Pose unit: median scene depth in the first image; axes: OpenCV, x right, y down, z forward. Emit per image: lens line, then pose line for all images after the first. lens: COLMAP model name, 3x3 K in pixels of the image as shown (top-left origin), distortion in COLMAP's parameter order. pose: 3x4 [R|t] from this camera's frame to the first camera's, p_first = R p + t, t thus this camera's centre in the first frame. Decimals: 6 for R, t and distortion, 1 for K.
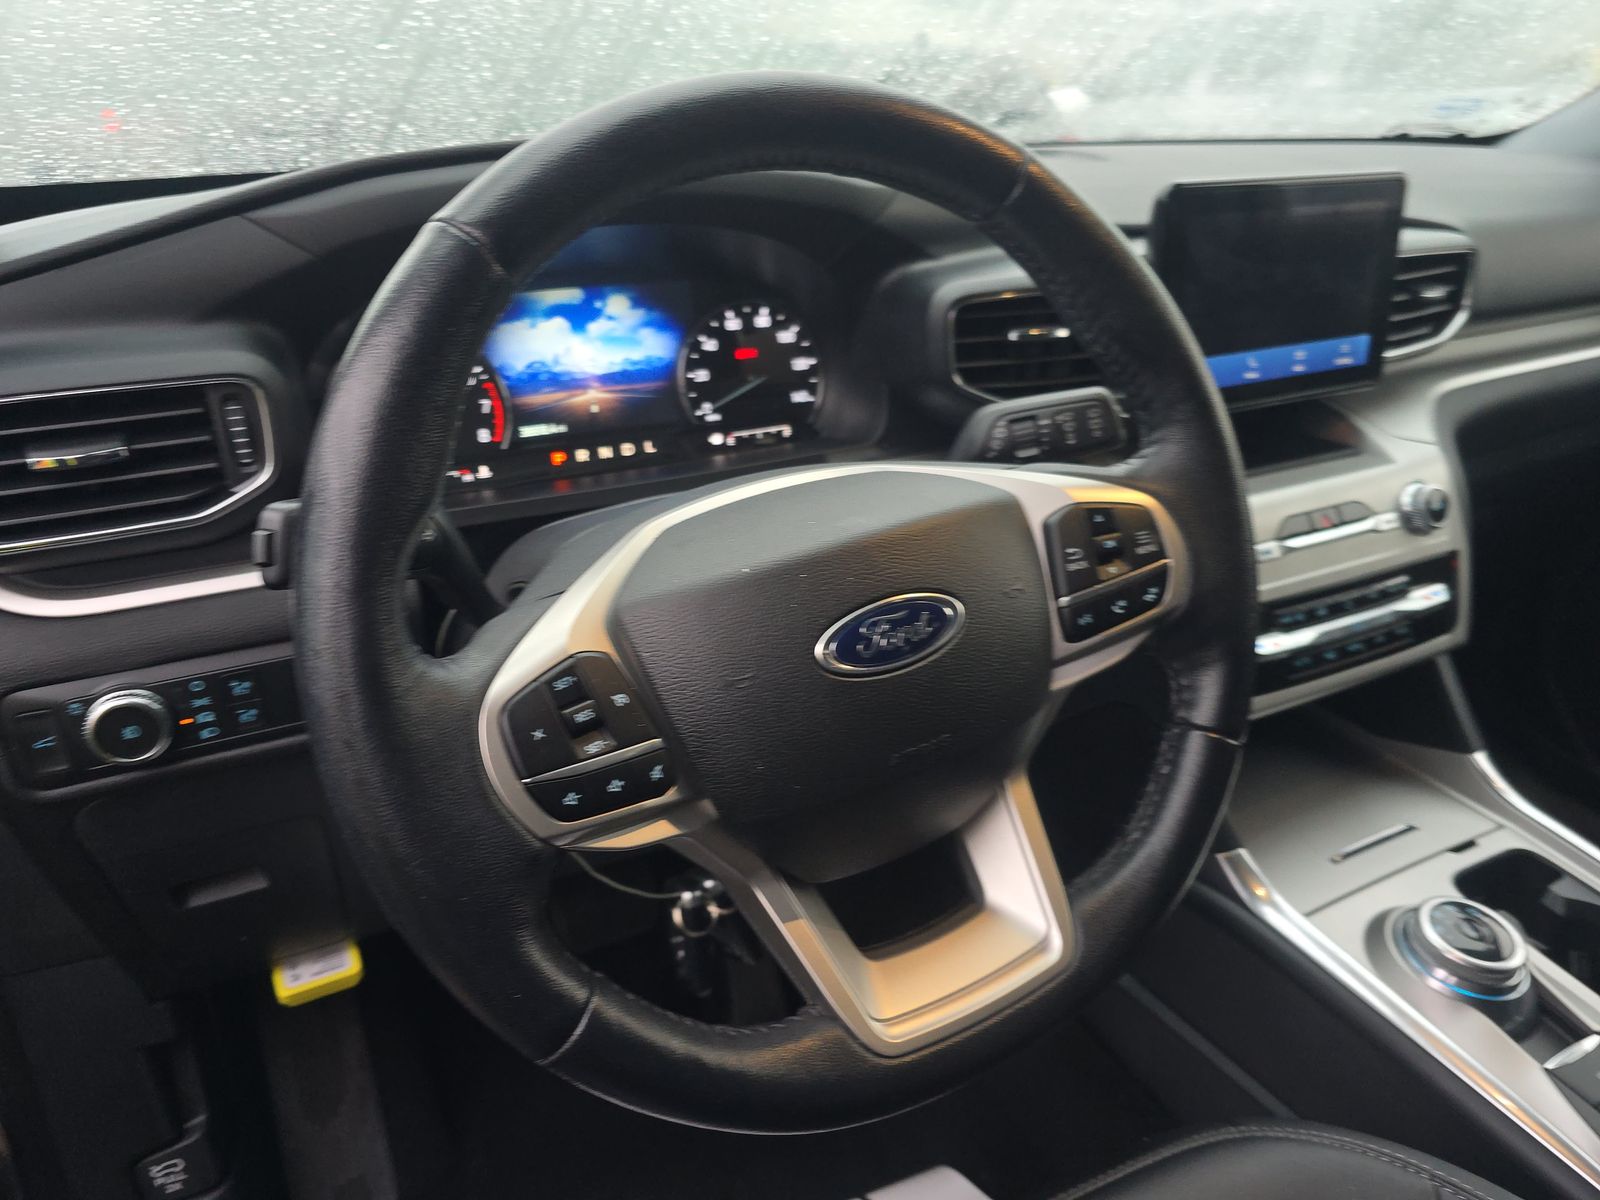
lens RADIAL K [[1078.0, 0, 800.0], [0, 1078.0, 600.0], [0, 0, 1]] dist [0.031927, -0.036539]
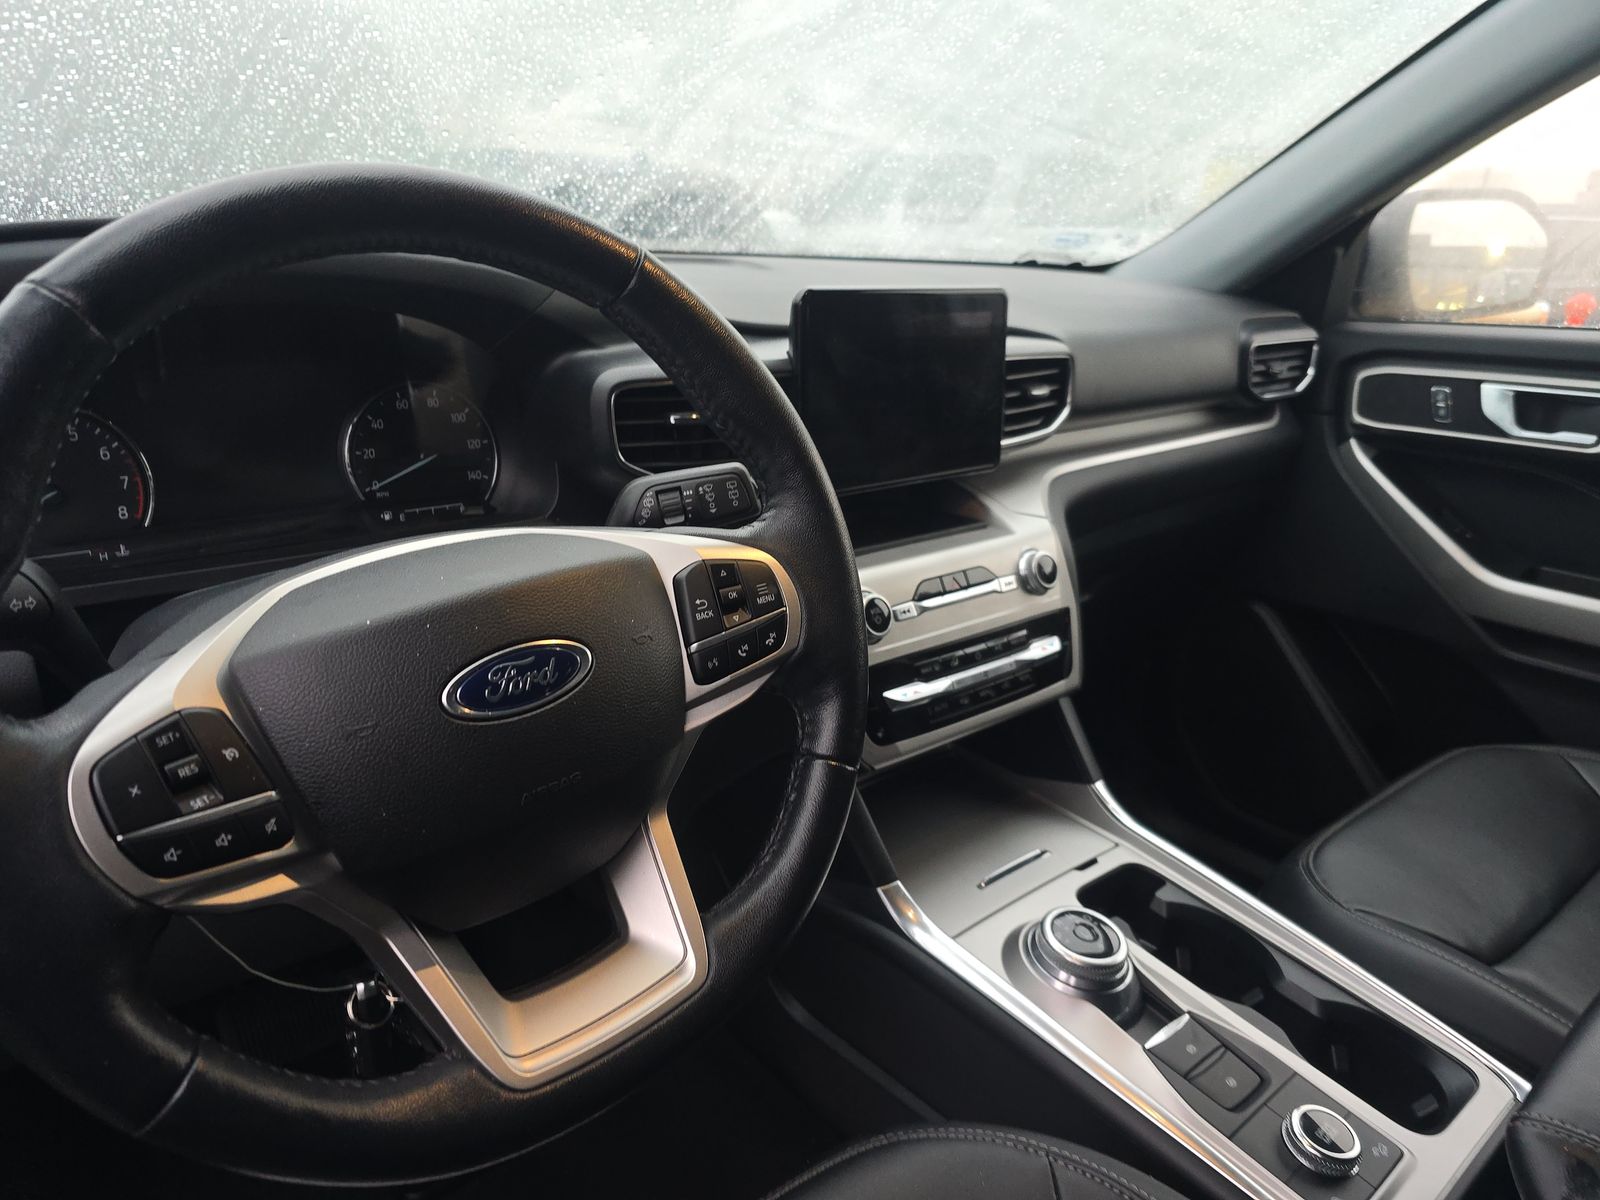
lens RADIAL K [[1074.9, 0, 800.0], [0, 1074.9, 600.0], [0, 0, 1]] dist [0.057111, -0.060017]
pose [[0.973129, -0.025761, 0.228813, 0.070122], [0.046315, 0.995311, -0.084918, 0.035416], [-0.225552, 0.093234, 0.969760, -0.064618]]
